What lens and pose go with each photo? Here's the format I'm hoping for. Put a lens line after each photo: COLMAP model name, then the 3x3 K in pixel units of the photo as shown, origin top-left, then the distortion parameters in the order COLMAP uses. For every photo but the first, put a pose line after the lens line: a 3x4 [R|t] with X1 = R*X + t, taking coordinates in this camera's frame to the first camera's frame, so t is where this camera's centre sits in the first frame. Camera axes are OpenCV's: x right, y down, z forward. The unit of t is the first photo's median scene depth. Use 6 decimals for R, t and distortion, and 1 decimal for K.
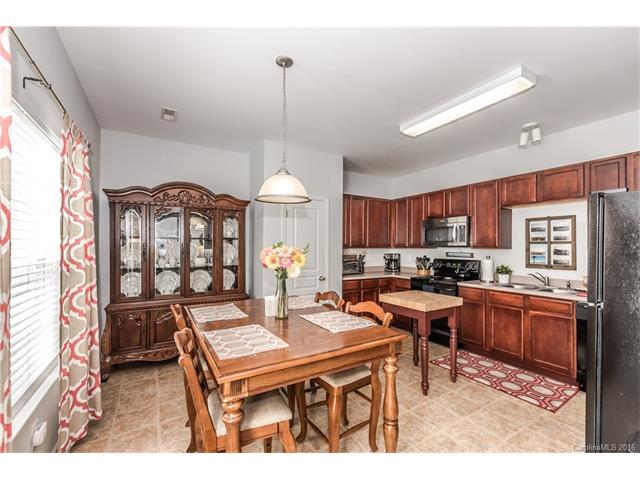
lens RADIAL K [[277.6, 0, 310.8], [0, 277.6, 244.7], [0, 0, 1]] dist [-0.006377, 0.000779]
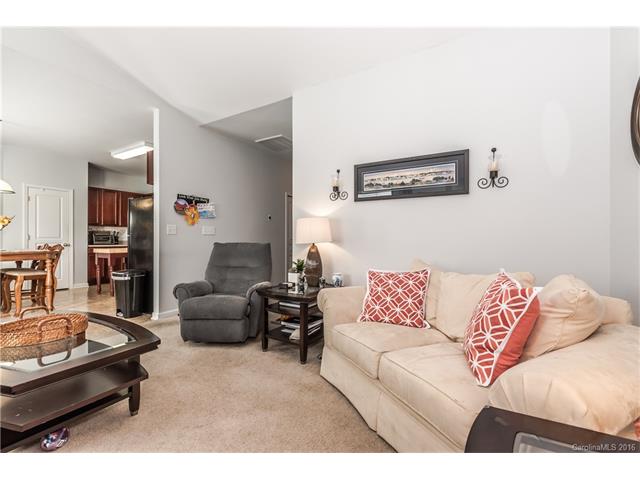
lens RADIAL K [[277.6, 0, 315.8], [0, 277.6, 239.5], [0, 0, 1]] dist [-0.006377, 0.000779]
pose [[0.867199, -0.006541, 0.497919, 0.498945], [0.001916, 0.999950, 0.009798, 0.090072], [-0.497958, -0.007543, 0.867168, -1.012704]]
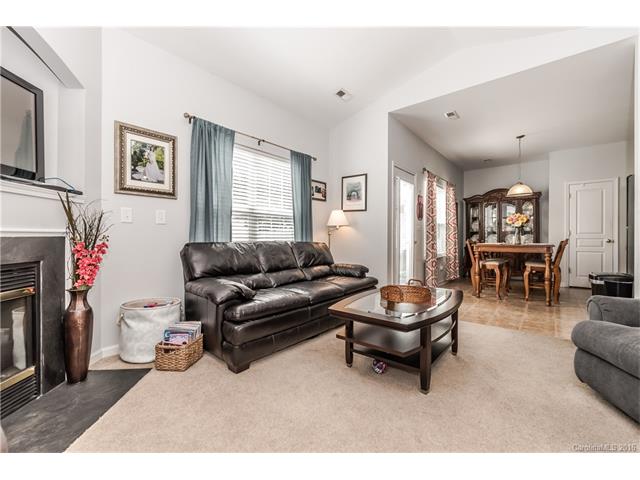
lens RADIAL K [[277.6, 0, 322.2], [0, 277.6, 237.6], [0, 0, 1]] dist [-0.006377, 0.000779]
pose [[0.345132, -0.004618, -0.938543, 0.867509], [0.003398, 0.999987, -0.003671, 0.115656], [0.938548, -0.001923, 0.345144, -0.793801]]
